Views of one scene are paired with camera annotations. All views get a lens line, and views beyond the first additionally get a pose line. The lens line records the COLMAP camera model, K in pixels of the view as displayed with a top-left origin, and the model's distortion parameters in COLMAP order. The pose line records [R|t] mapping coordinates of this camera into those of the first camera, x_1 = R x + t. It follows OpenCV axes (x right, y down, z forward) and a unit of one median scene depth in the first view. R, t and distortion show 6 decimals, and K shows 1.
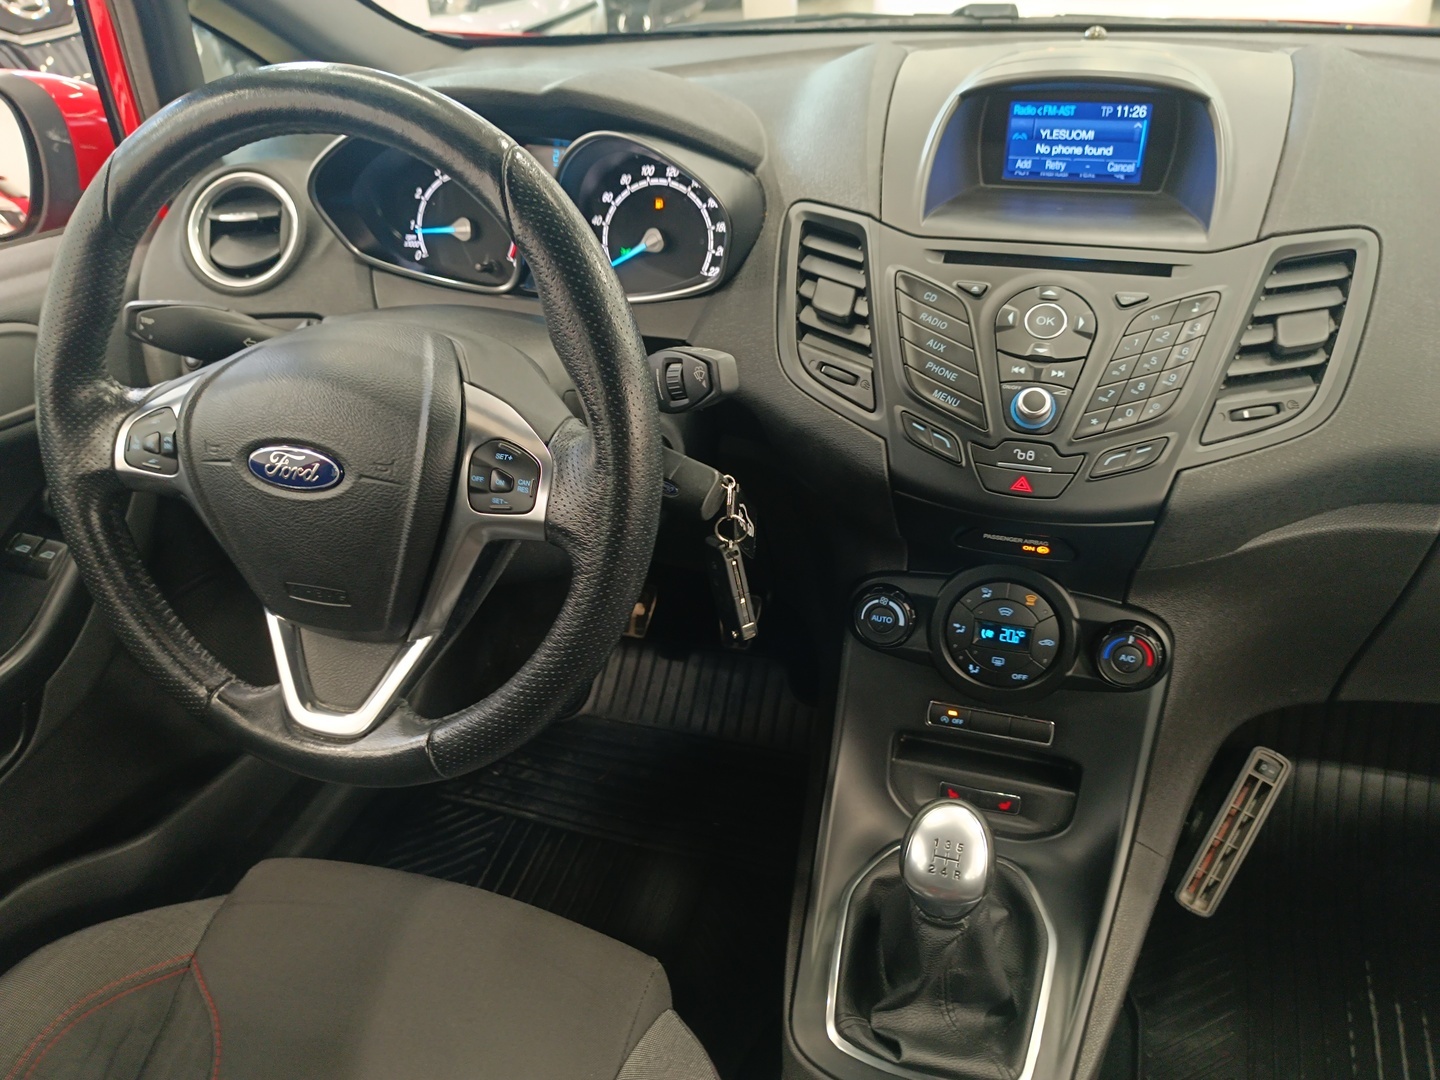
lens RADIAL K [[1089.0, 0, 703.7], [0, 1089.0, 541.6], [0, 0, 1]] dist [0.005396, -0.004545]
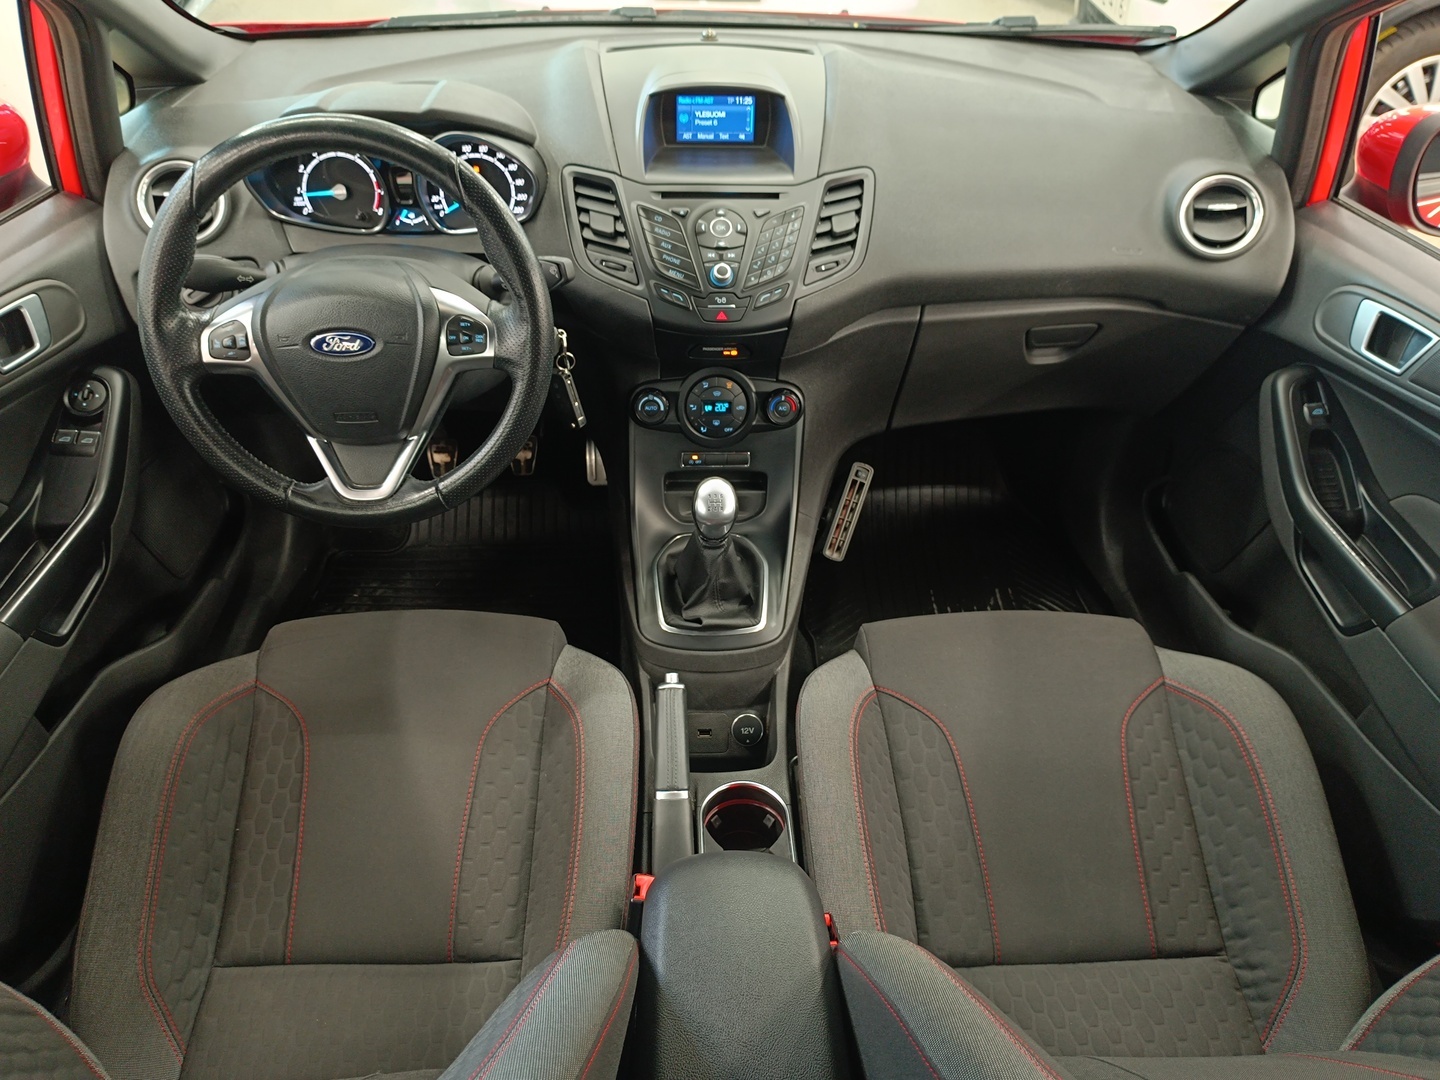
lens RADIAL K [[1080.1, 0, 700.6], [0, 1080.1, 546.4], [0, 0, 1]] dist [0.014999, 0.002212]
pose [[0.939698, -0.163280, 0.300511, -0.334862], [0.136298, 0.984674, 0.108811, 0.118964], [-0.313673, -0.061291, 0.947551, -0.716392]]
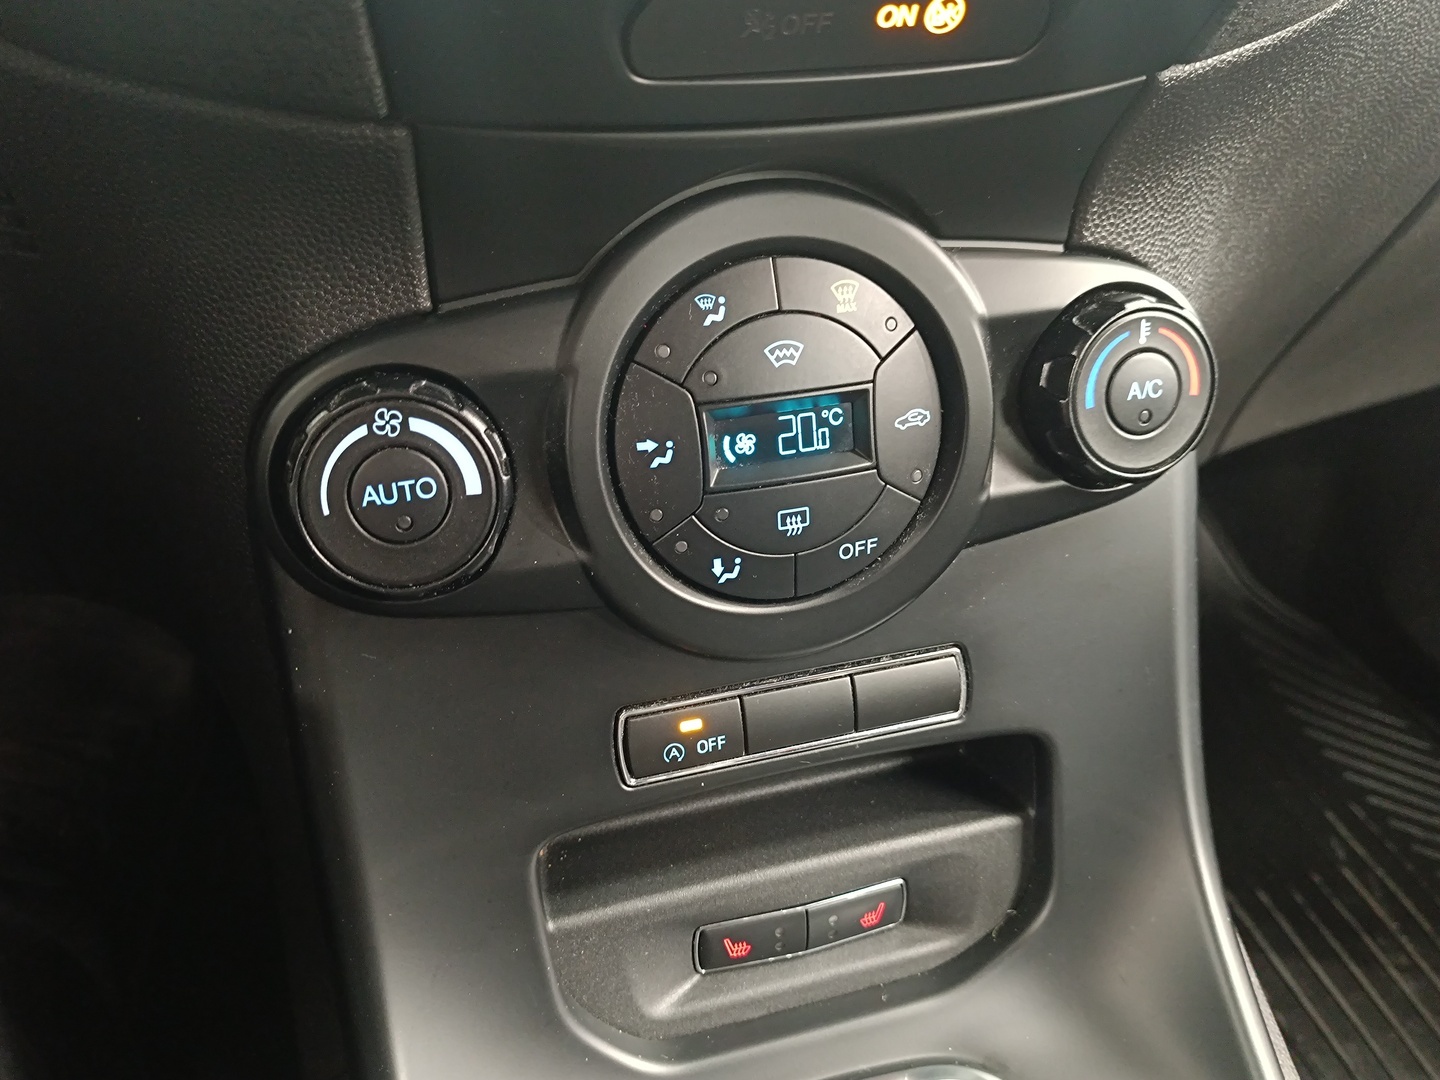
lens RADIAL K [[1089.0, 0, 703.7], [0, 1089.0, 541.6], [0, 0, 1]] dist [0.005396, -0.004545]
pose [[0.834090, -0.274181, 0.478663, 0.099638], [0.274713, 0.958932, 0.070584, 0.090247], [-0.478358, 0.072622, 0.875157, 0.769403]]
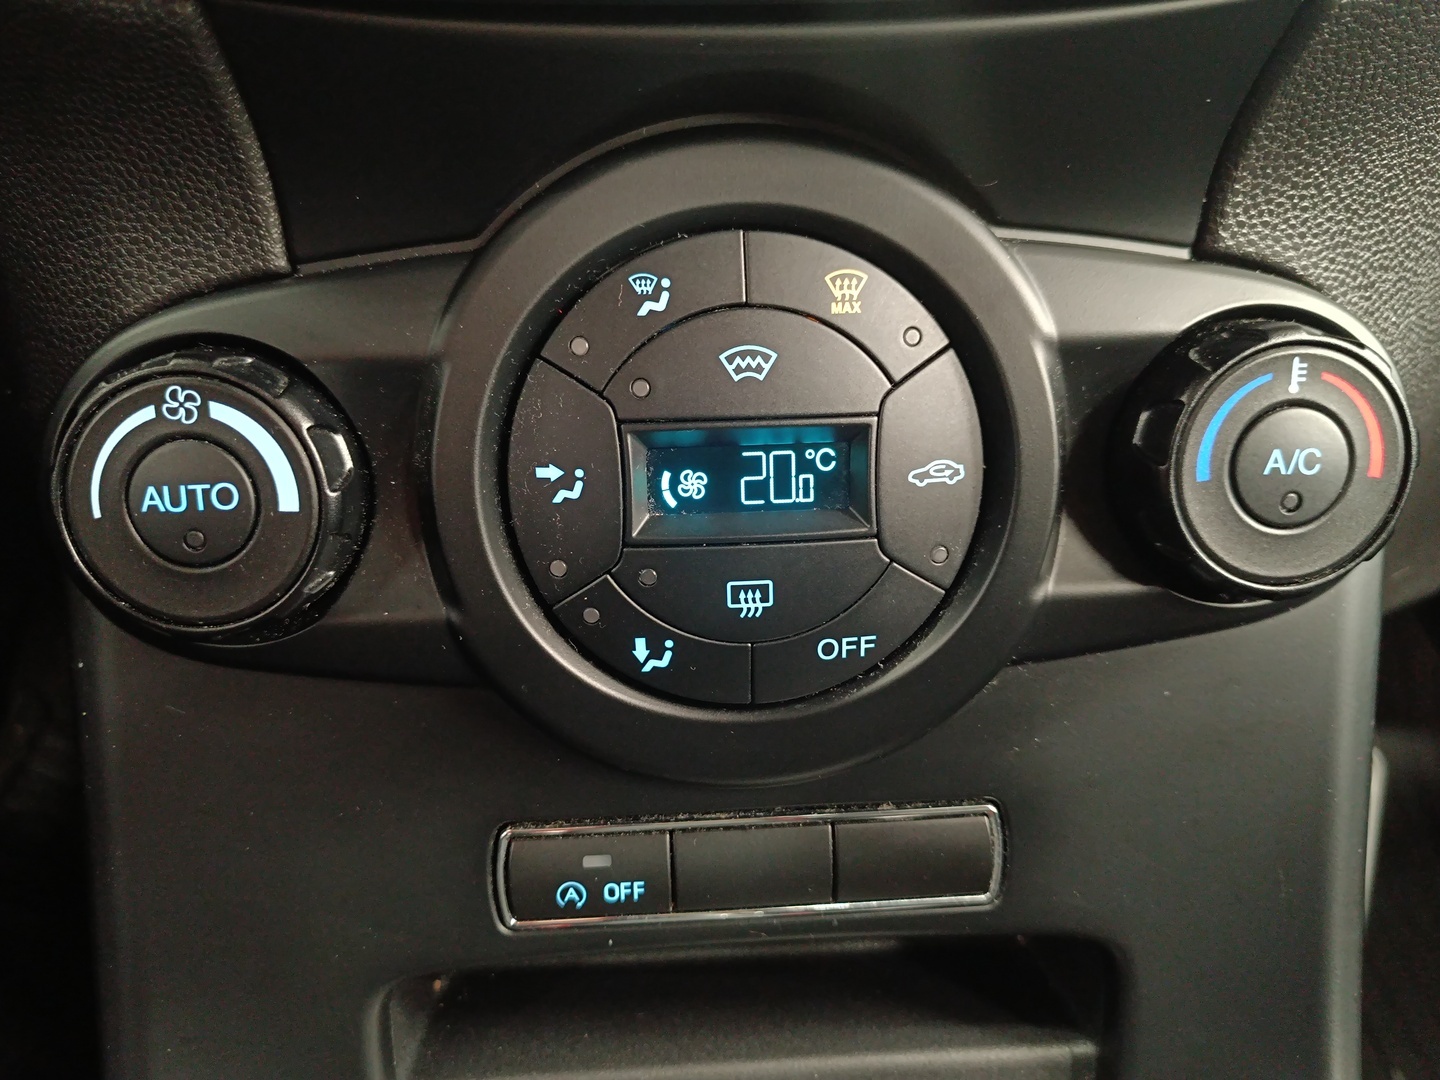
lens RADIAL K [[1088.9, 0, 720.0], [0, 1088.9, 540.0], [0, 0, 1]] dist [-0.012630, 0.006785]
pose [[0.932108, -0.150051, 0.329634, 0.200353], [0.172750, 0.984132, -0.040505, 0.111200], [-0.318326, 0.094699, 0.943239, 0.822810]]
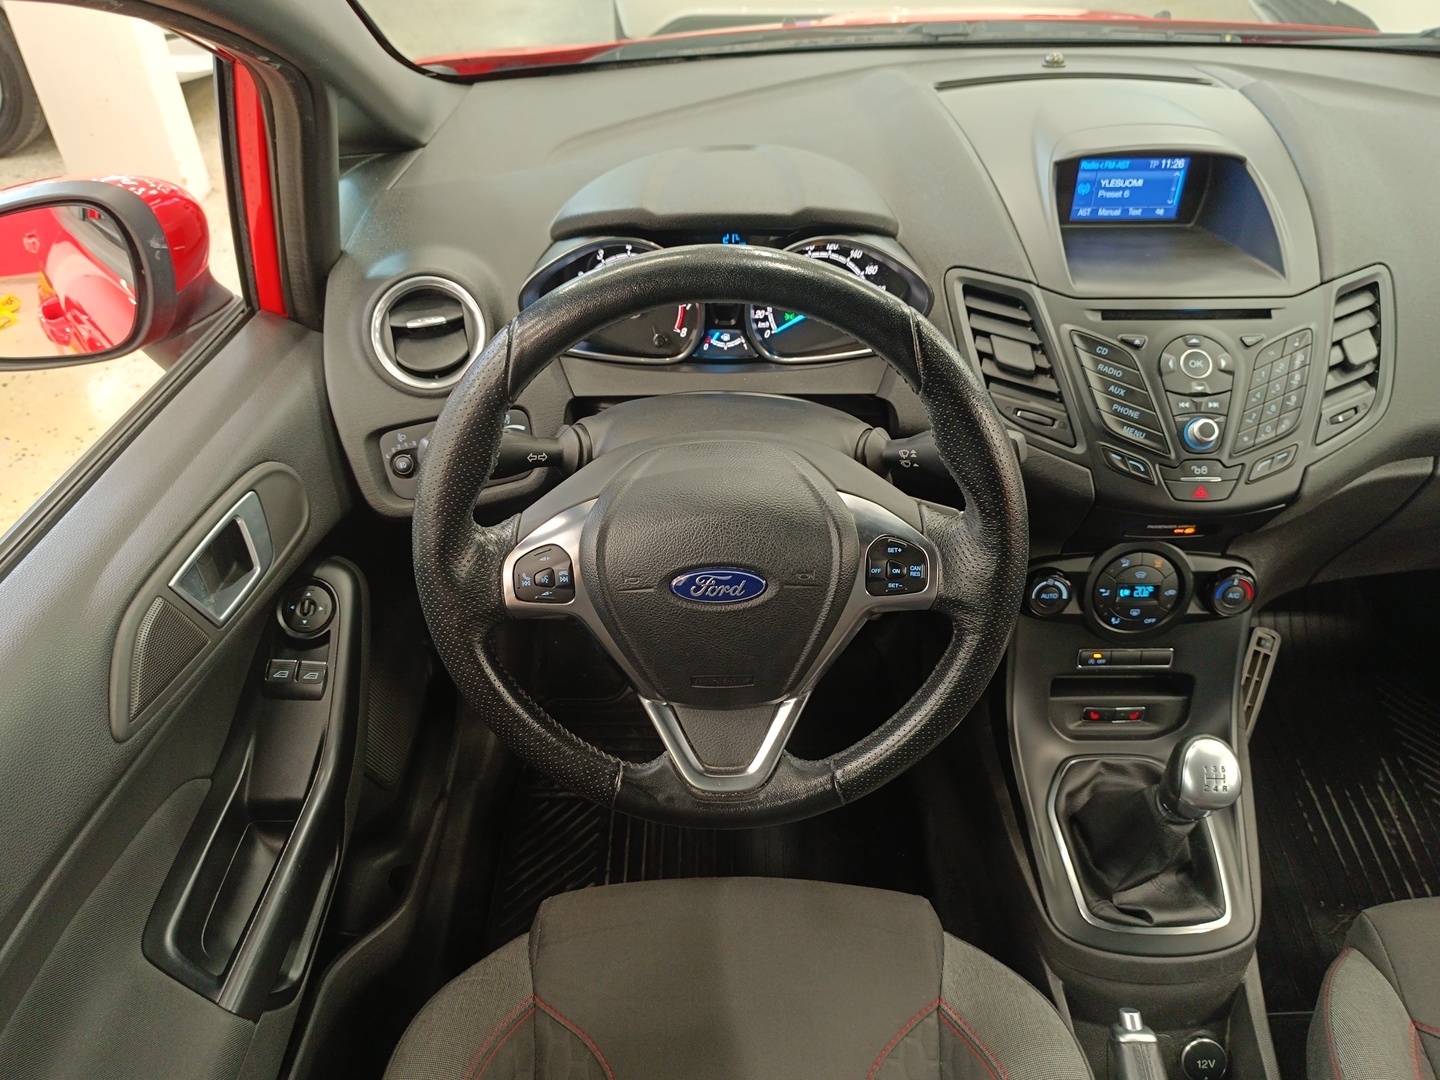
lens RADIAL K [[1089.0, 0, 703.7], [0, 1089.0, 541.6], [0, 0, 1]] dist [0.005396, -0.004545]
pose [[0.952114, -0.169607, 0.254385, -0.556986], [0.142365, 0.982259, 0.122061, -0.212960], [-0.270574, -0.080001, 0.959369, -0.101509]]
